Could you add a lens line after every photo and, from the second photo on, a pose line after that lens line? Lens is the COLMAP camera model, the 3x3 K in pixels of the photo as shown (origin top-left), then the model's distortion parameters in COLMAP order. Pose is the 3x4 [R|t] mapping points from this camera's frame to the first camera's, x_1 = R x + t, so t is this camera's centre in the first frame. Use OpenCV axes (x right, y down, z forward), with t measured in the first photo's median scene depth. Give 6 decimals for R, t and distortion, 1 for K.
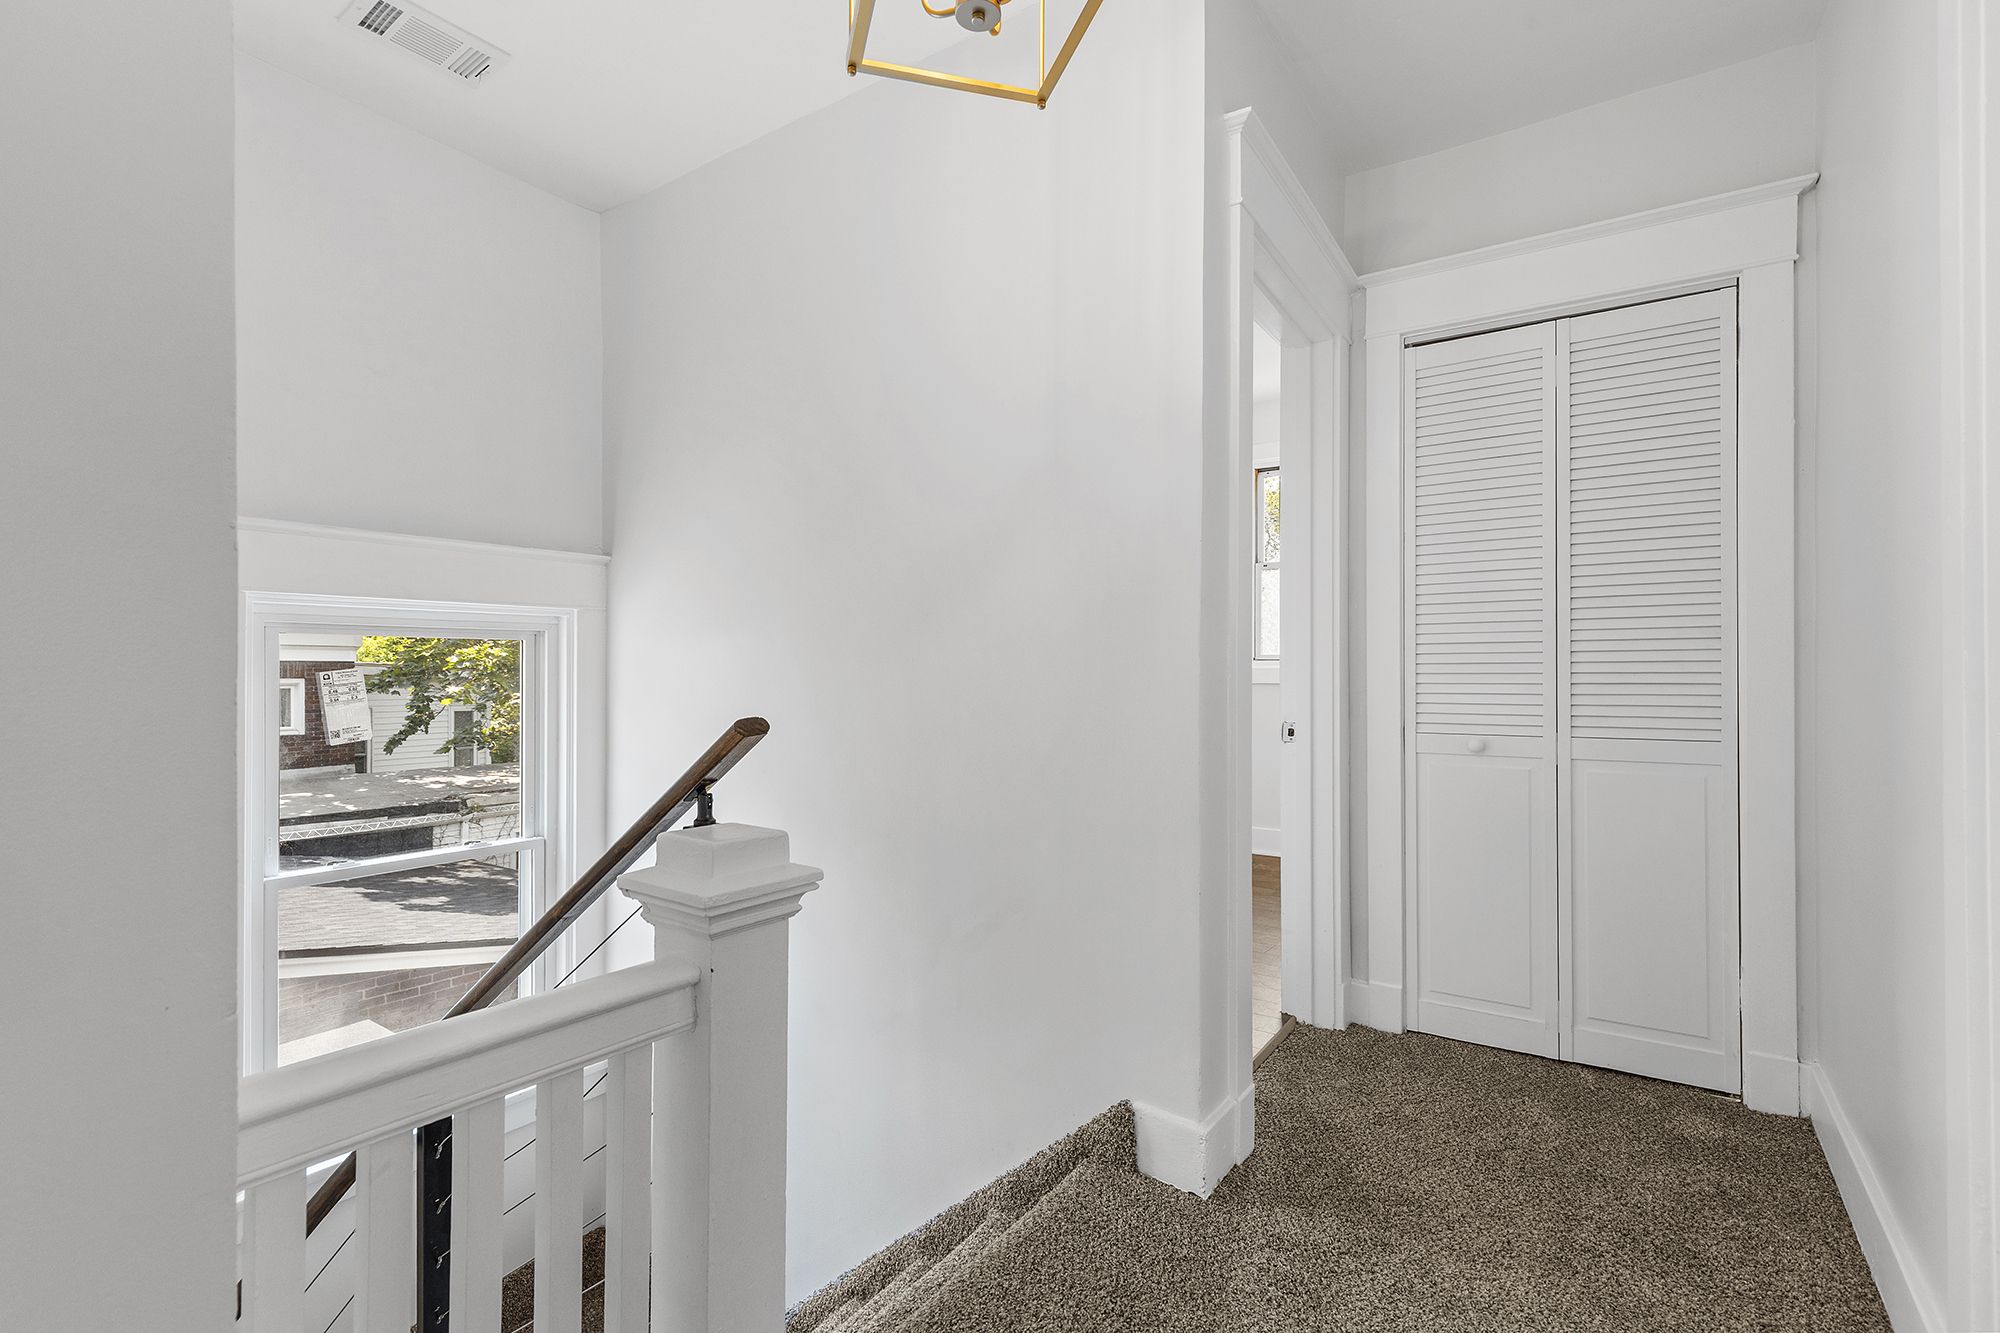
lens RADIAL K [[910.8, 0, 1007.2], [0, 910.8, 668.4], [0, 0, 1]] dist [0.002619, 0.000069]
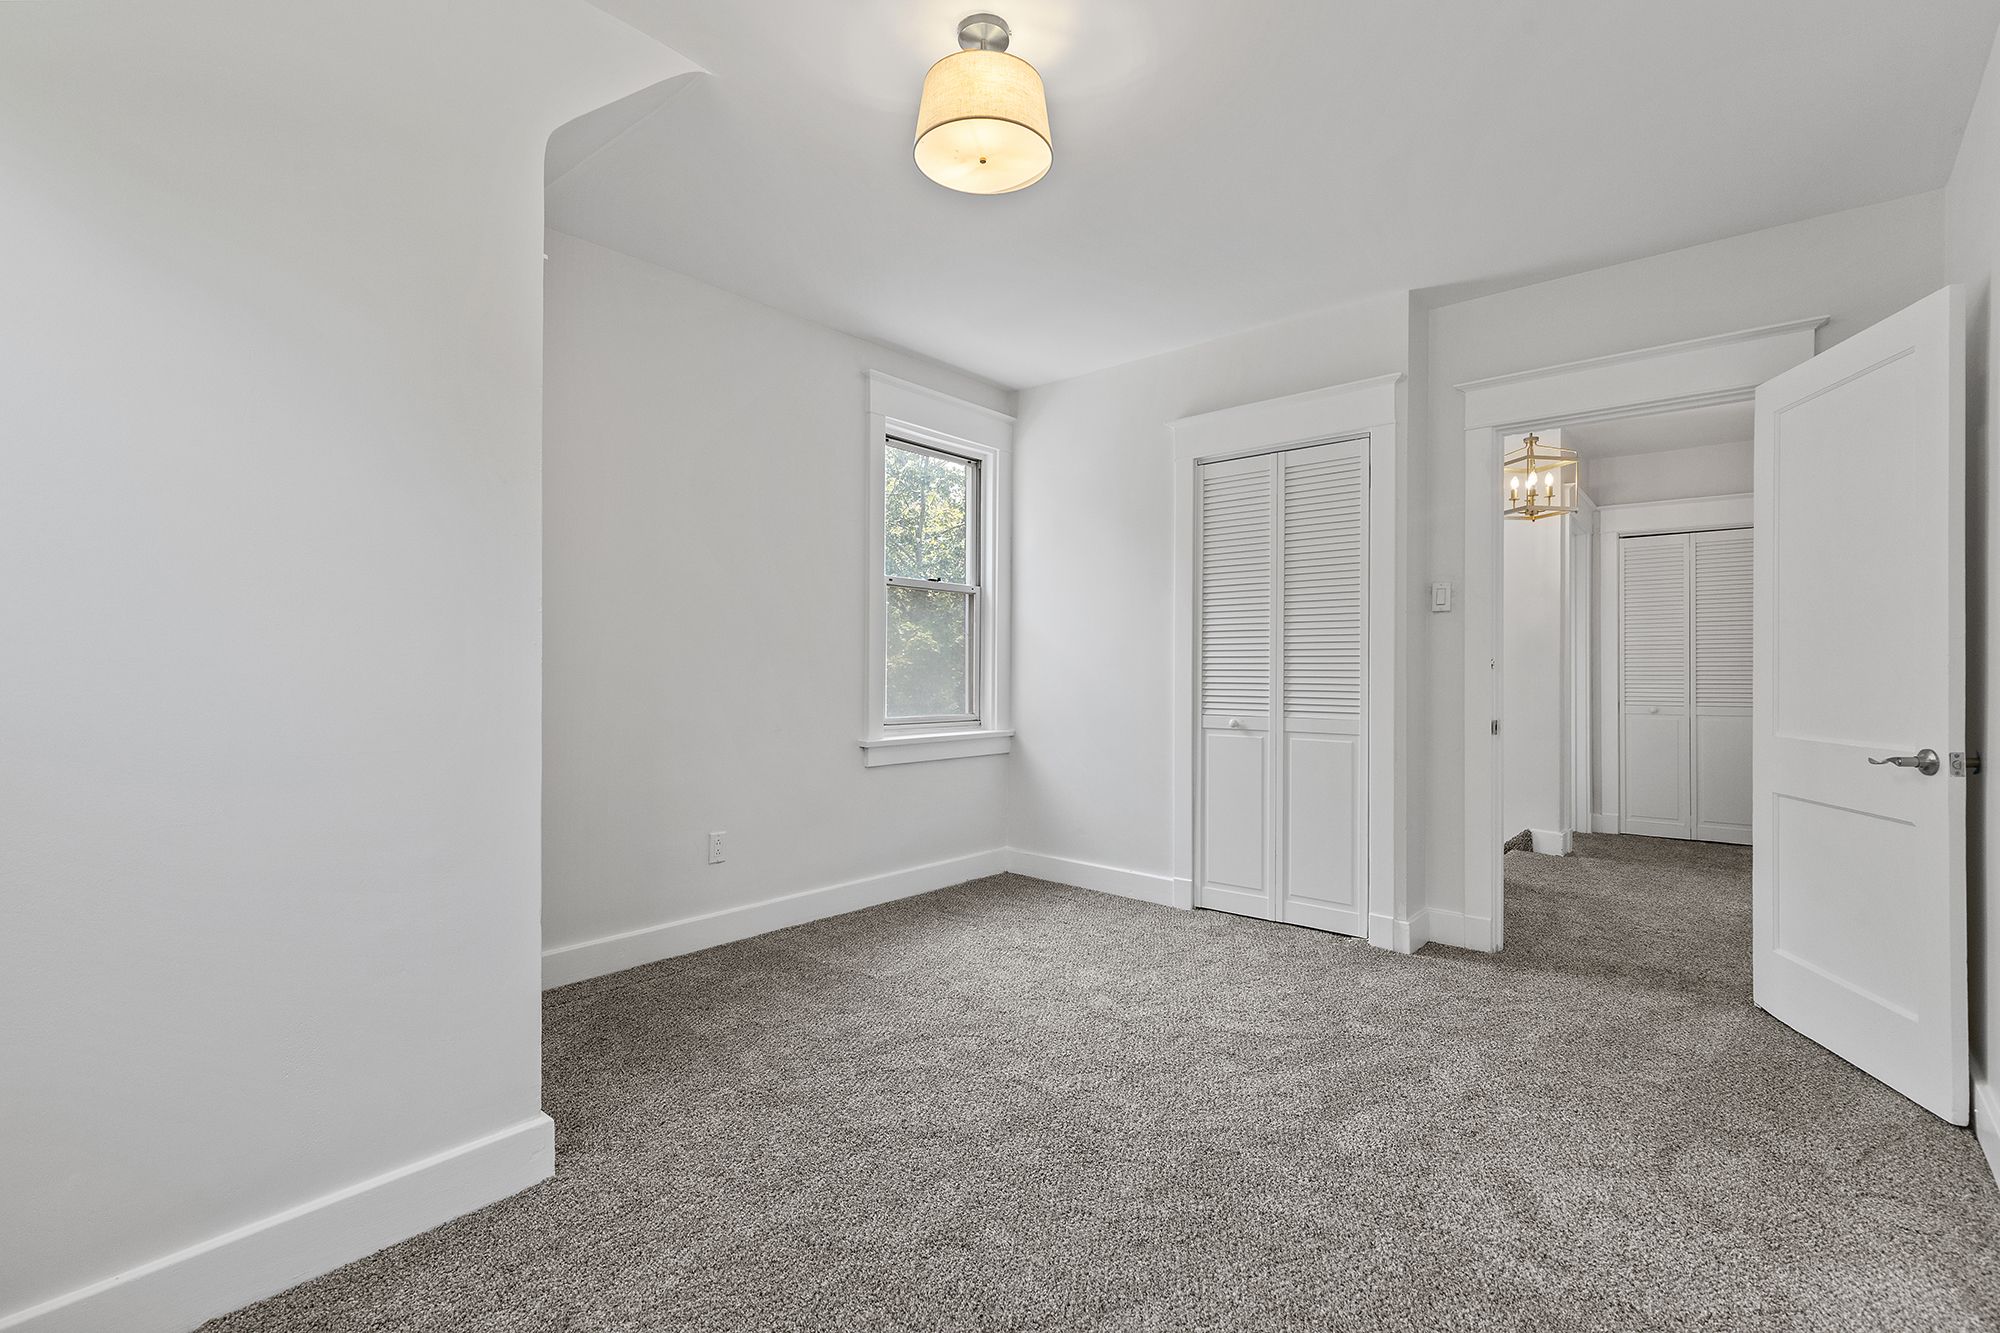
lens RADIAL K [[910.8, 0, 1007.2], [0, 910.8, 668.4], [0, 0, 1]] dist [0.002619, 0.000069]
pose [[0.994350, -0.001397, -0.106140, -0.891230], [0.001741, 0.999994, 0.003144, -0.033514], [0.106135, -0.003311, 0.994346, -1.514579]]
